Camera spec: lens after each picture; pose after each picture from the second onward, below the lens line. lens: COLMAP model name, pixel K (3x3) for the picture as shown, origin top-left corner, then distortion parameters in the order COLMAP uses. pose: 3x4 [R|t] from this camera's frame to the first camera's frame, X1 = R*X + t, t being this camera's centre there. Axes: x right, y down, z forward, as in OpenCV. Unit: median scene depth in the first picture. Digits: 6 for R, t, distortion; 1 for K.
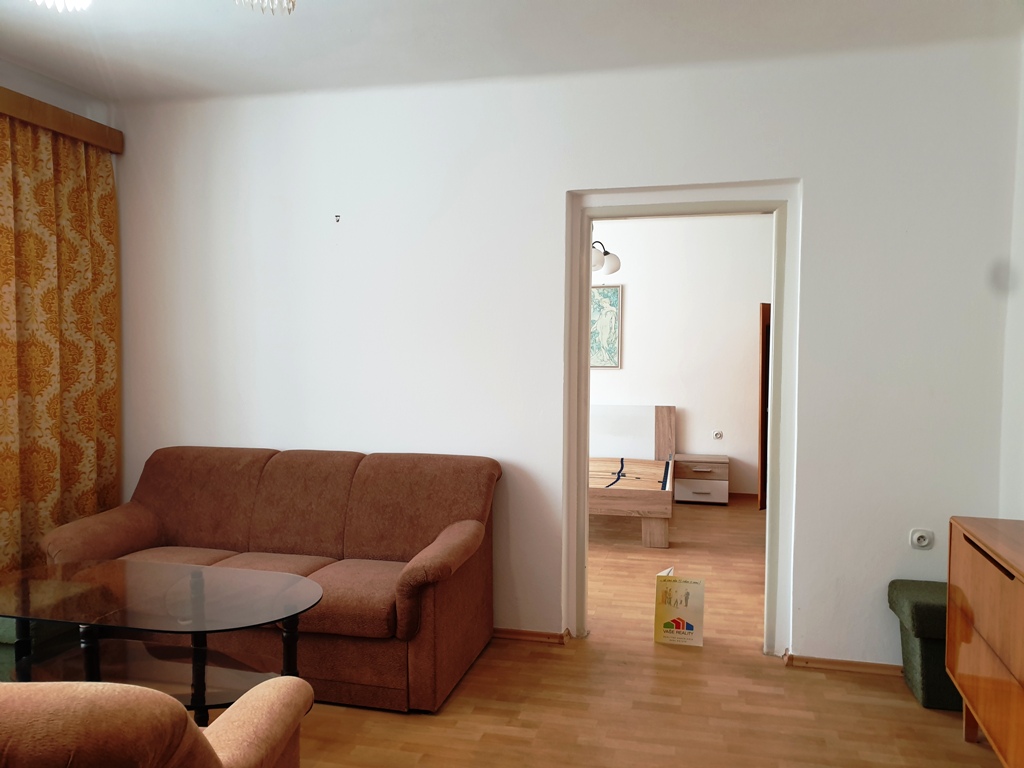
lens RADIAL K [[795.9, 0, 513.9], [0, 795.9, 383.8], [0, 0, 1]] dist [-0.015065, 0.003690]
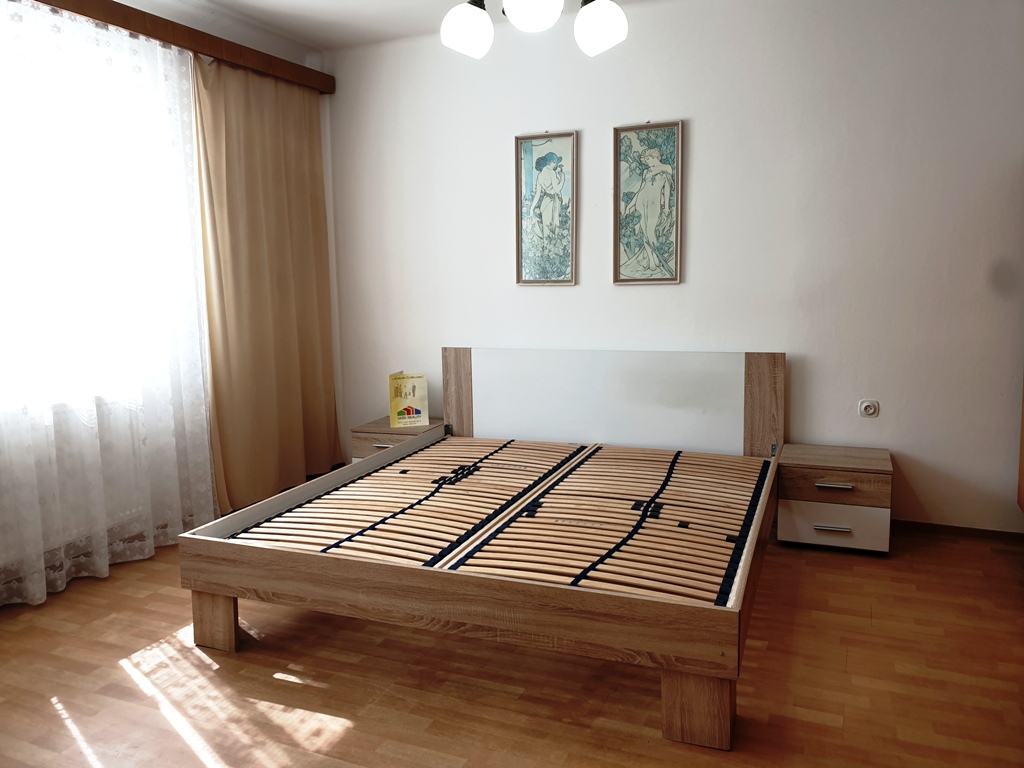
lens RADIAL K [[795.9, 0, 515.9], [0, 795.9, 381.0], [0, 0, 1]] dist [-0.015065, 0.003690]
pose [[0.986903, 0.000676, -0.161313, 0.110779], [0.015738, 0.994817, 0.100456, -0.008553], [0.160545, -0.101679, 0.981777, 0.450604]]
